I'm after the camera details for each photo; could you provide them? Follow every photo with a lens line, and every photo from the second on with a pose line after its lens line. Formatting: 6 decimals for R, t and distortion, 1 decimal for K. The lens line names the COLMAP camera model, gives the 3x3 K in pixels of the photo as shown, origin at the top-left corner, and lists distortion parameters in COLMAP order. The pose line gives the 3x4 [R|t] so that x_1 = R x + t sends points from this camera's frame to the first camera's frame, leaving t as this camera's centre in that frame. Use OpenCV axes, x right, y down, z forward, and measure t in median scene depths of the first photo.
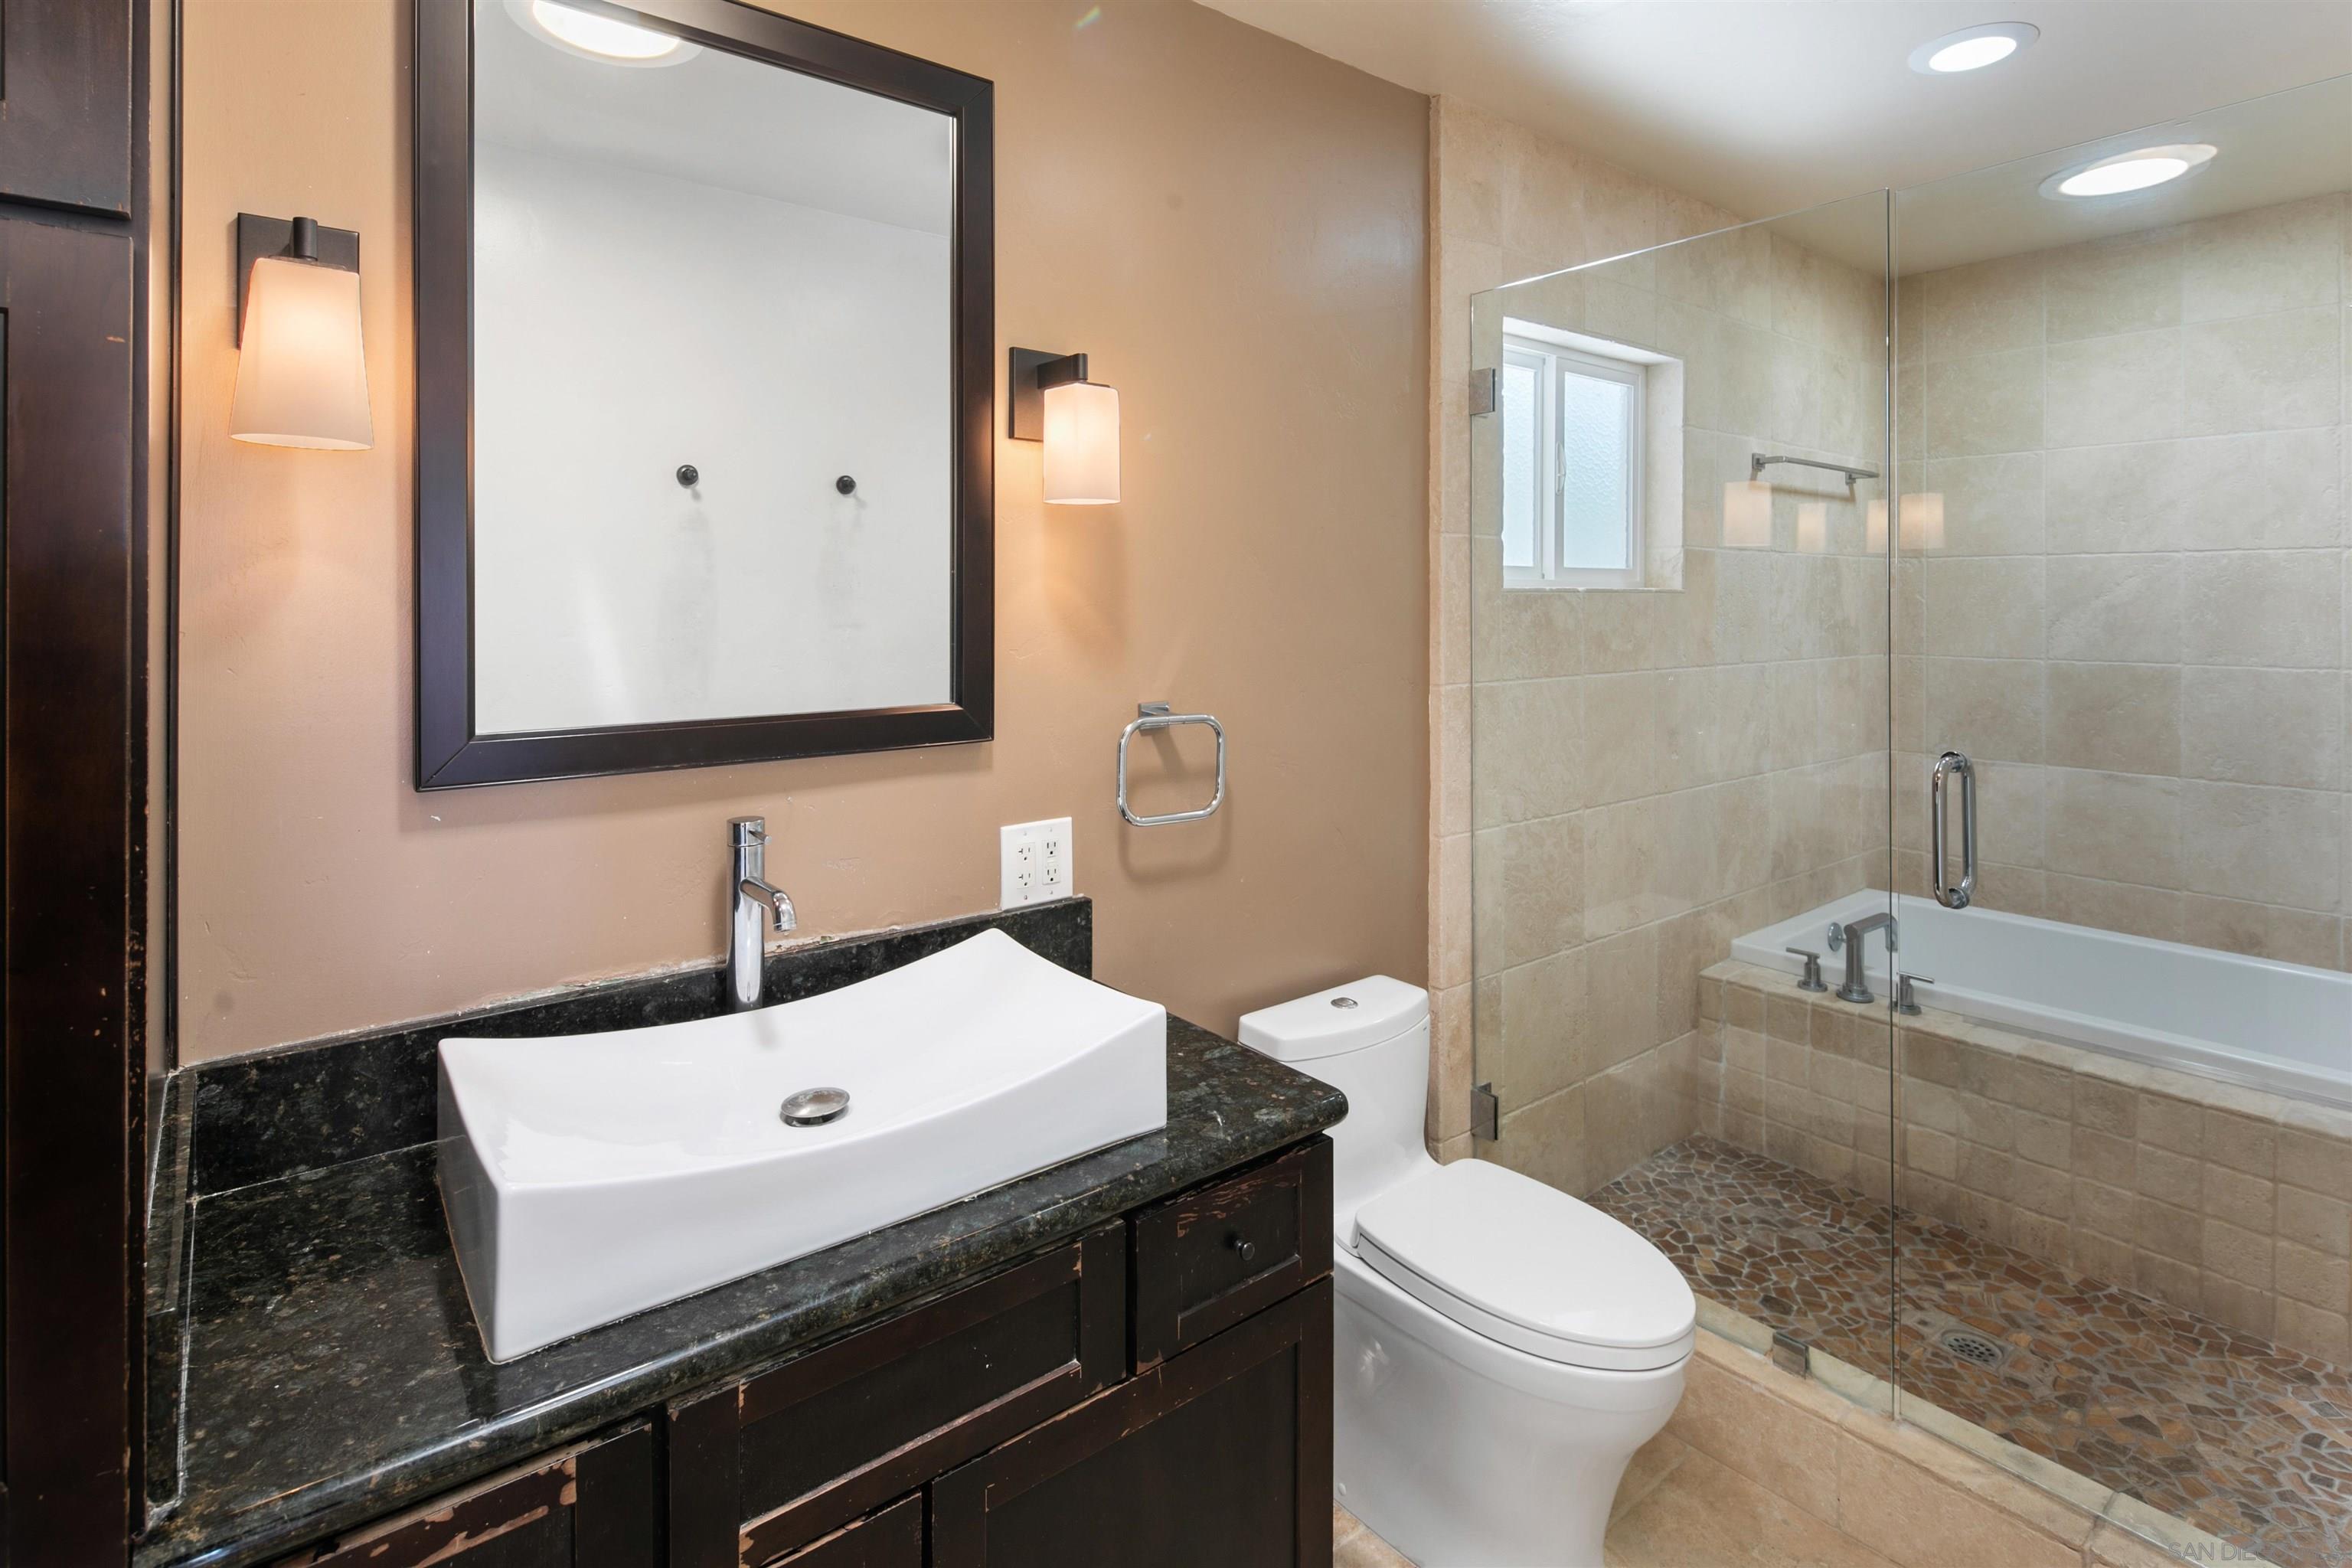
lens RADIAL K [[1153.6, 0, 1173.1], [0, 1153.6, 587.4], [0, 0, 1]] dist [0.007373, -0.005082]
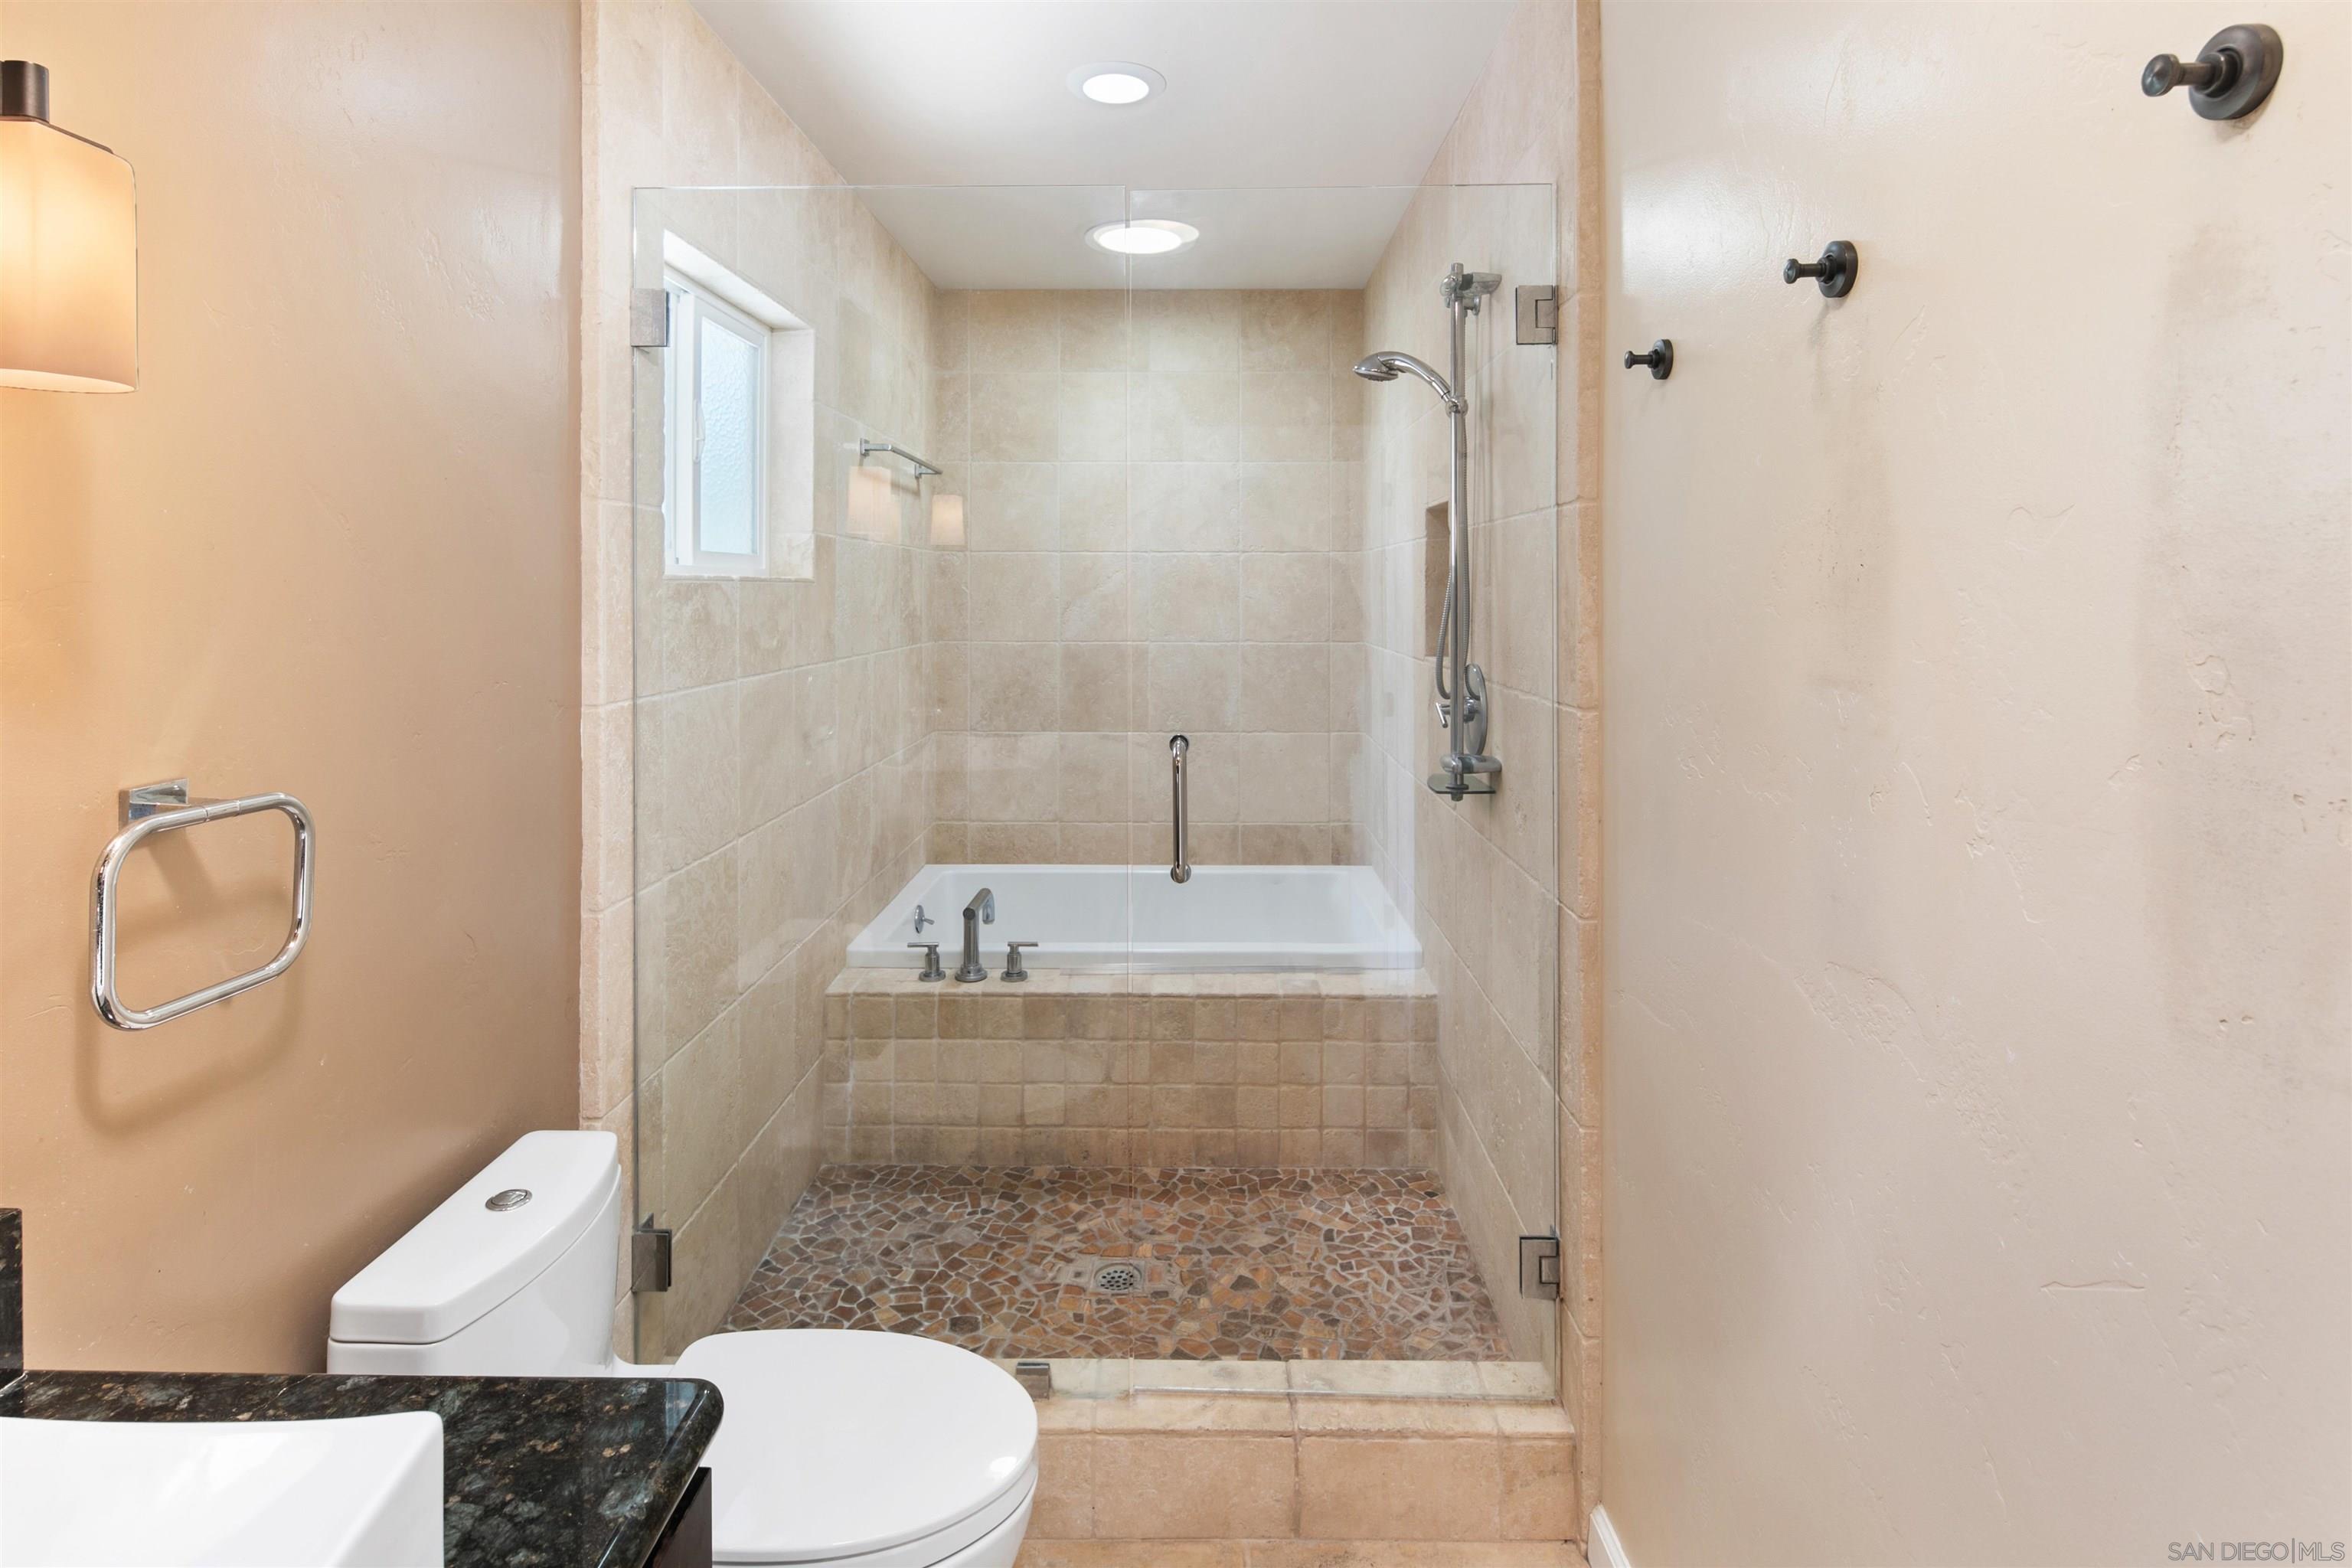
lens RADIAL K [[1153.6, 0, 1173.1], [0, 1153.6, 587.4], [0, 0, 1]] dist [0.007373, -0.005082]
pose [[0.634718, 0.003137, 0.772738, -0.104262], [-0.009527, 0.999948, 0.003767, 0.003064], [-0.772685, -0.009753, 0.634714, 0.245084]]
